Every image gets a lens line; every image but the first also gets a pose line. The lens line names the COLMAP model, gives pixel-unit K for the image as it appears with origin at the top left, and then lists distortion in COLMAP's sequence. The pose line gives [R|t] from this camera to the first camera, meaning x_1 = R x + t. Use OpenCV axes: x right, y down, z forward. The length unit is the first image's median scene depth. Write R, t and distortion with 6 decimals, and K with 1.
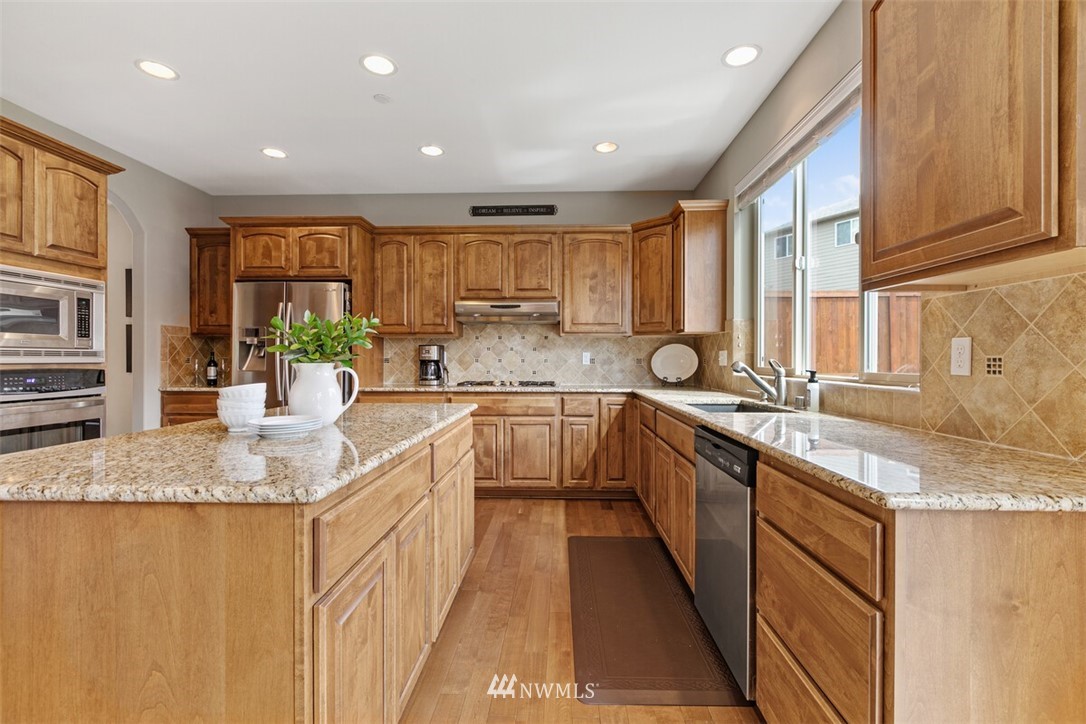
lens RADIAL K [[486.2, 0, 543.9], [0, 486.2, 359.3], [0, 0, 1]] dist [0.000546, 0.000199]
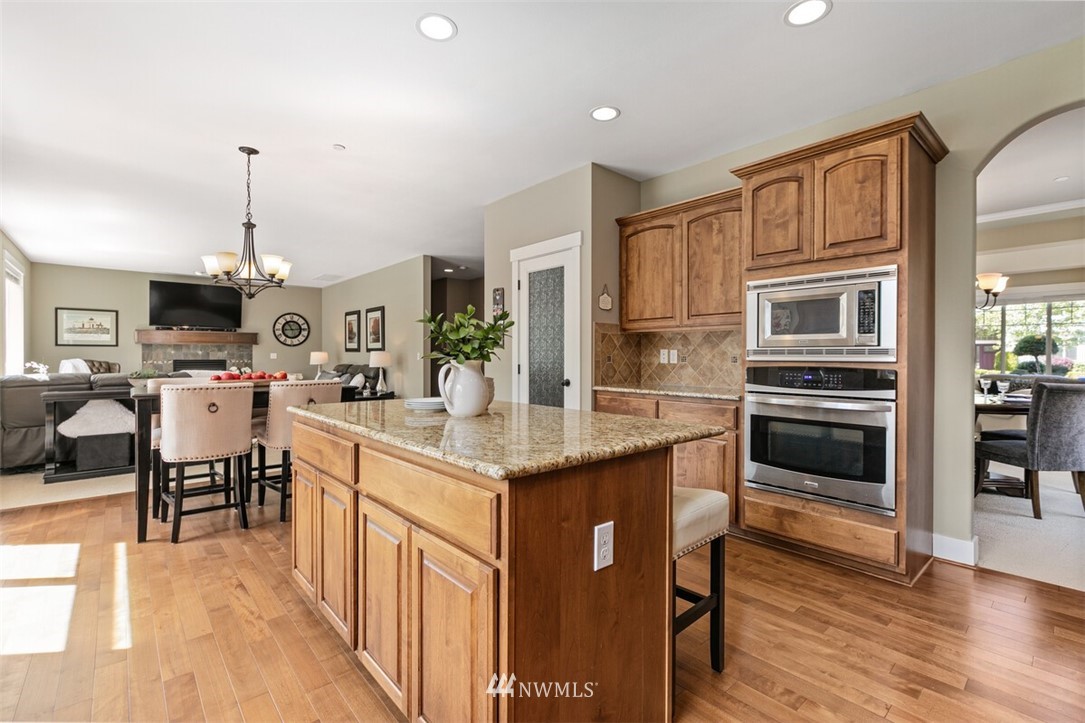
lens RADIAL K [[485.8, 0, 543.4], [0, 485.8, 358.8], [0, 0, 1]] dist [0.000546, 0.000199]
pose [[-0.729088, 0.000837, -0.684420, 0.071092], [-0.004871, 0.999968, 0.006412, -0.000875], [0.684403, 0.008009, -0.729060, 0.838058]]
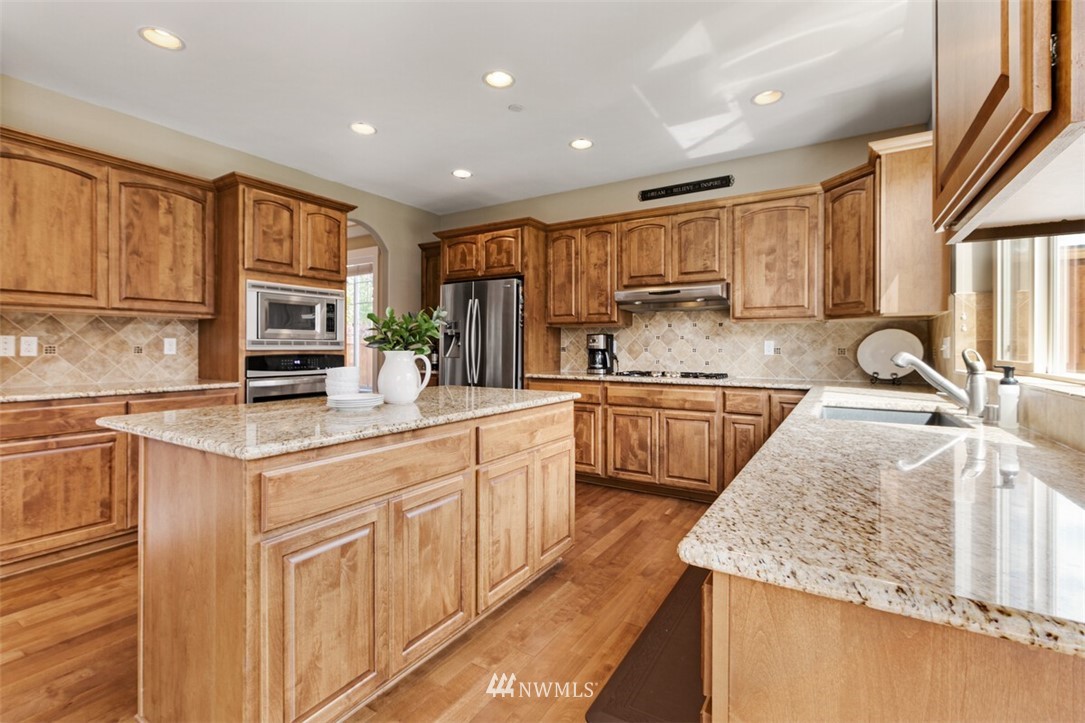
lens RADIAL K [[488.4, 0, 540.1], [0, 488.4, 346.6], [0, 0, 1]] dist [-0.000342, -0.000444]
pose [[0.866236, 0.001294, -0.499633, 0.183027], [-0.003009, 0.999992, -0.002627, -0.000360], [0.499625, 0.003779, 0.866233, 0.059869]]
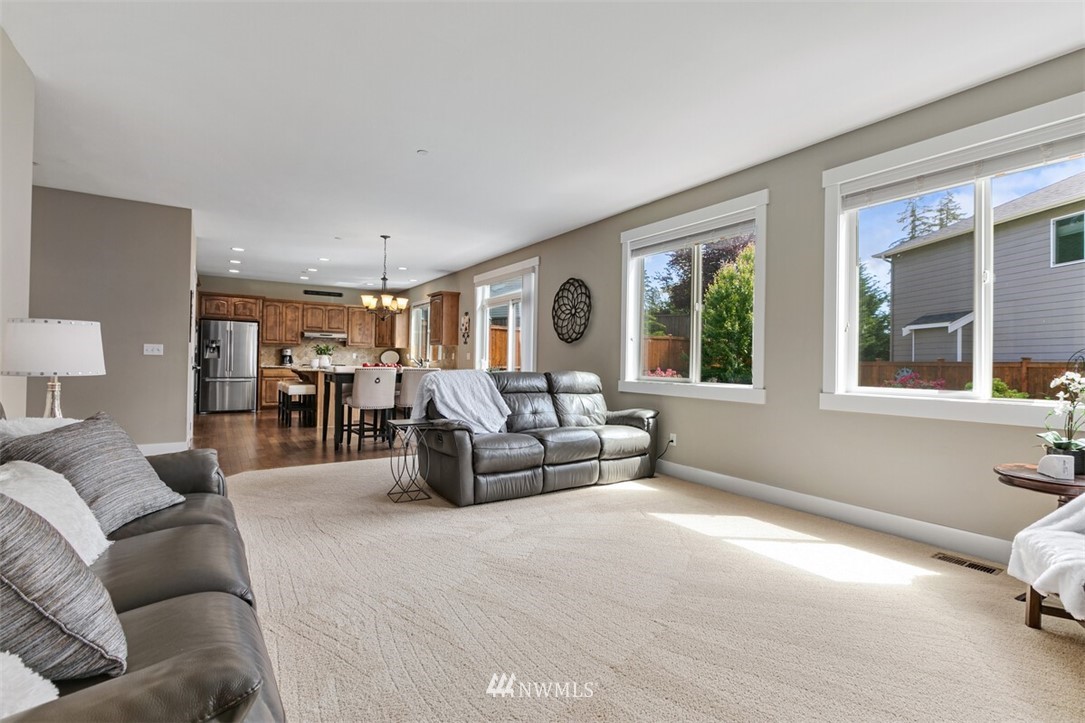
lens RADIAL K [[485.8, 0, 543.4], [0, 485.8, 358.8], [0, 0, 1]] dist [0.000546, 0.000199]
pose [[0.810567, 0.015923, 0.585429, -0.643423], [-0.014484, 0.999870, -0.007141, 0.018492], [-0.585466, -0.002691, 0.810692, -1.743676]]
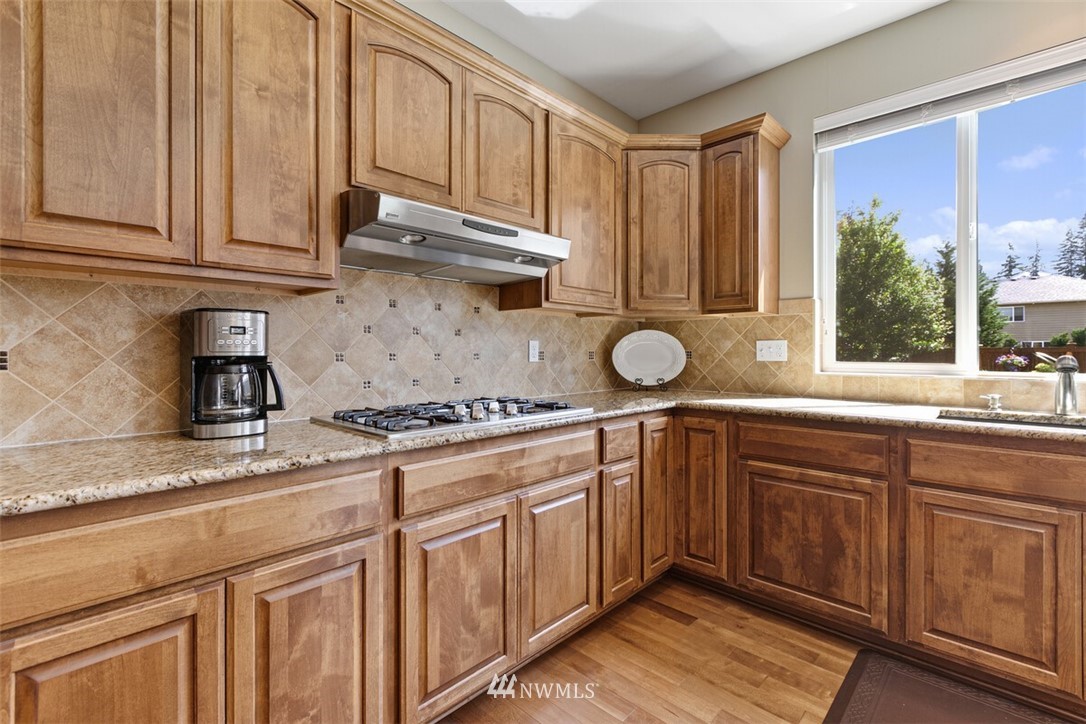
lens RADIAL K [[487.8, 0, 546.4], [0, 487.8, 350.2], [0, 0, 1]] dist [0.001651, 0.000025]
pose [[0.664767, -0.000202, 0.747051, -0.359711], [0.002560, 0.999995, -0.002007, -0.001861], [-0.747047, 0.003246, 0.664764, 0.672300]]
